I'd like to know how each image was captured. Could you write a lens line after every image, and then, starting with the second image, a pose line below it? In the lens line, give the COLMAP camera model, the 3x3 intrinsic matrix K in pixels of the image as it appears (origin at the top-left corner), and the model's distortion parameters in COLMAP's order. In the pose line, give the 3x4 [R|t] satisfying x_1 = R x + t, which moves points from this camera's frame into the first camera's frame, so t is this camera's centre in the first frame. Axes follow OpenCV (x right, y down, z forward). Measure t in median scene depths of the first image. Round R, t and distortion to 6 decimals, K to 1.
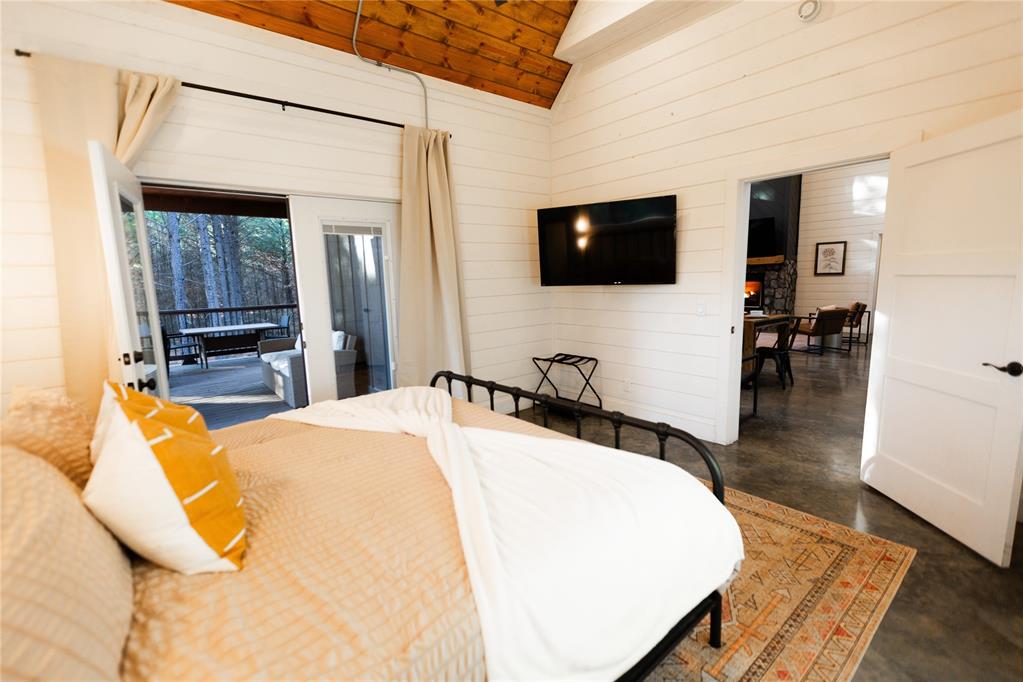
lens RADIAL K [[450.0, 0, 505.7], [0, 450.0, 345.5], [0, 0, 1]] dist [-0.000126, -0.000284]
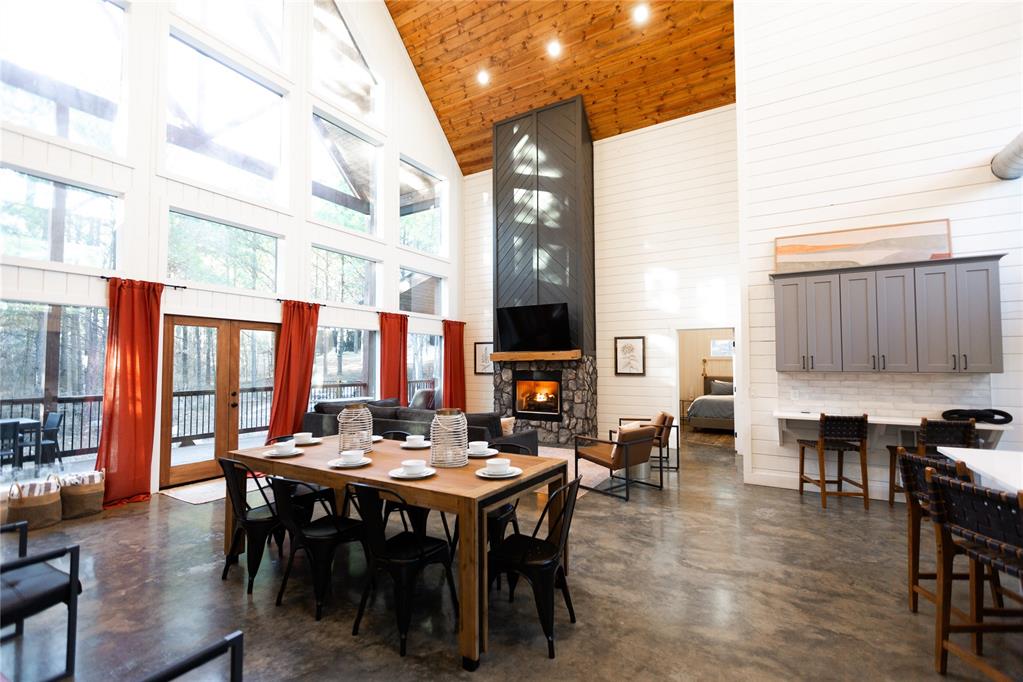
lens RADIAL K [[452.1, 0, 506.1], [0, 452.1, 345.5], [0, 0, 1]] dist [0.001127, -0.001118]
pose [[0.941830, 0.038463, 0.333881, 0.219587], [0.023986, 0.983204, -0.180926, -0.064589], [-0.335232, 0.178410, 0.925089, 0.291171]]
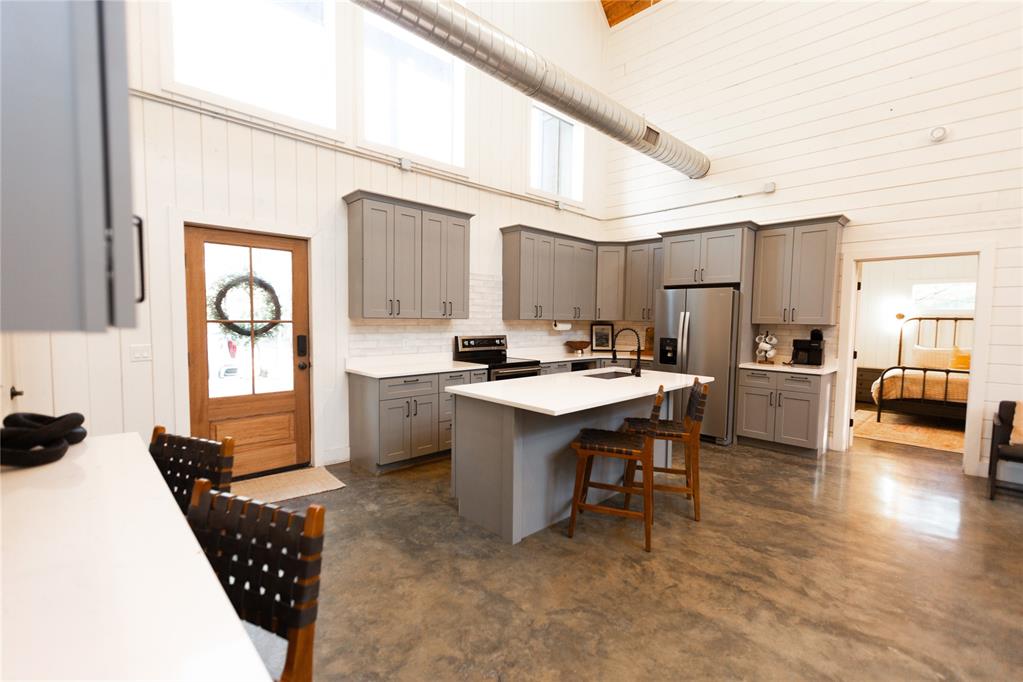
lens RADIAL K [[452.1, 0, 506.1], [0, 452.1, 345.5], [0, 0, 1]] dist [0.001127, -0.001118]
pose [[-0.996848, 0.013990, -0.078092, 0.639992], [-0.002178, 0.979132, 0.203214, -0.129148], [0.079305, 0.202743, -0.976015, 0.713688]]
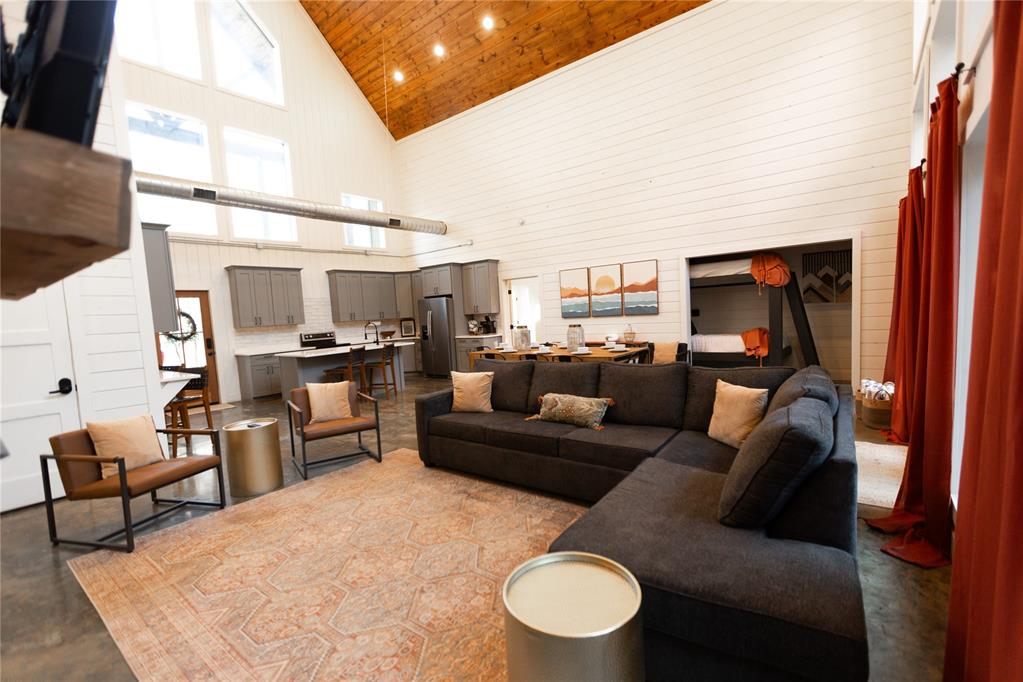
lens RADIAL K [[456.8, 0, 508.7], [0, 456.8, 345.3], [0, 0, 1]] dist [0.003820, -0.000770]
pose [[-0.972895, 0.096482, -0.210156, 0.440405], [0.050481, 0.975495, 0.214150, -0.192185], [0.225668, 0.197737, -0.953926, 1.210047]]
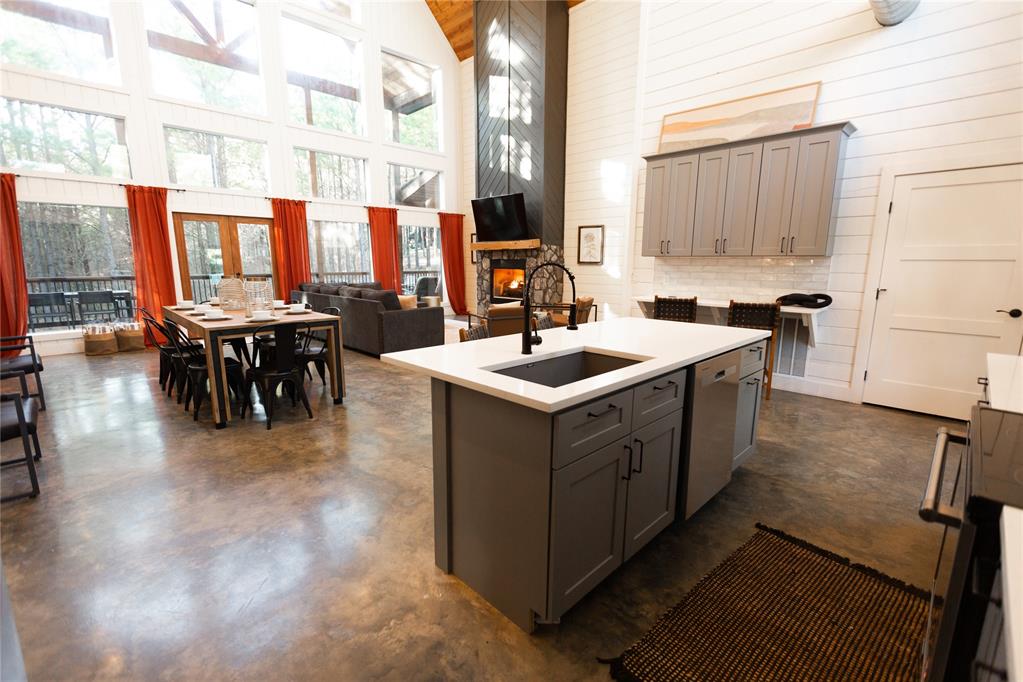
lens RADIAL K [[450.0, 0, 505.7], [0, 450.0, 345.5], [0, 0, 1]] dist [-0.000126, -0.000284]
pose [[0.995402, 0.010729, 0.095183, 0.469373], [-0.015220, 0.998798, 0.046589, -0.038656], [-0.094569, -0.047823, 0.994369, 0.151795]]
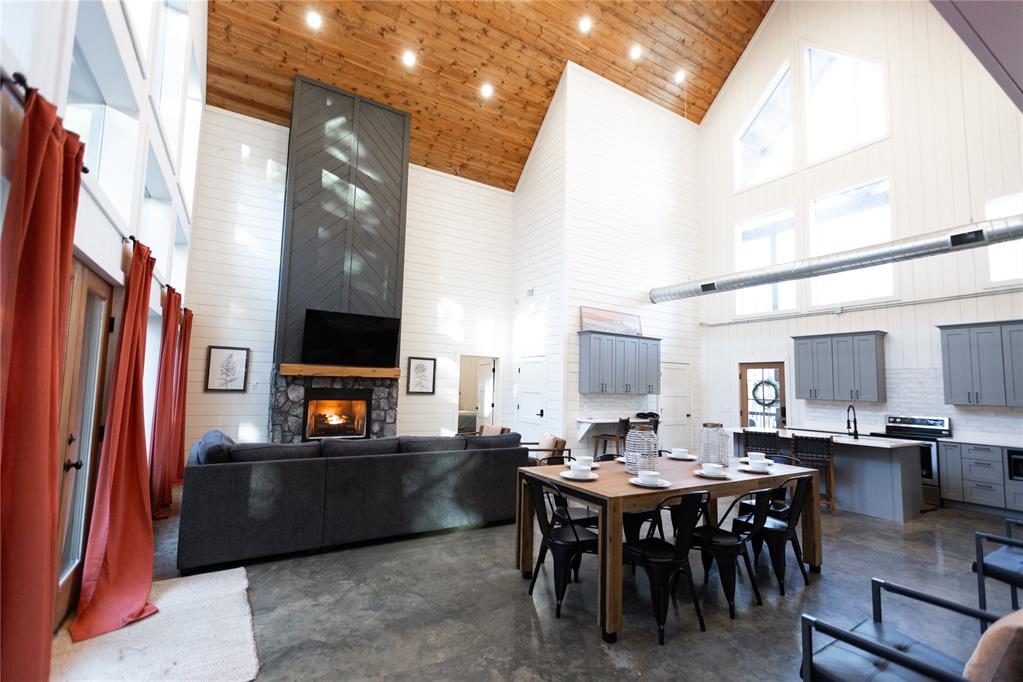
lens RADIAL K [[456.8, 0, 508.7], [0, 456.8, 345.3], [0, 0, 1]] dist [0.003820, -0.000770]
pose [[0.134864, 0.119153, 0.983674, -0.141688], [0.106982, 0.985189, -0.134004, -0.110508], [-0.985072, 0.123308, 0.120120, 0.698116]]
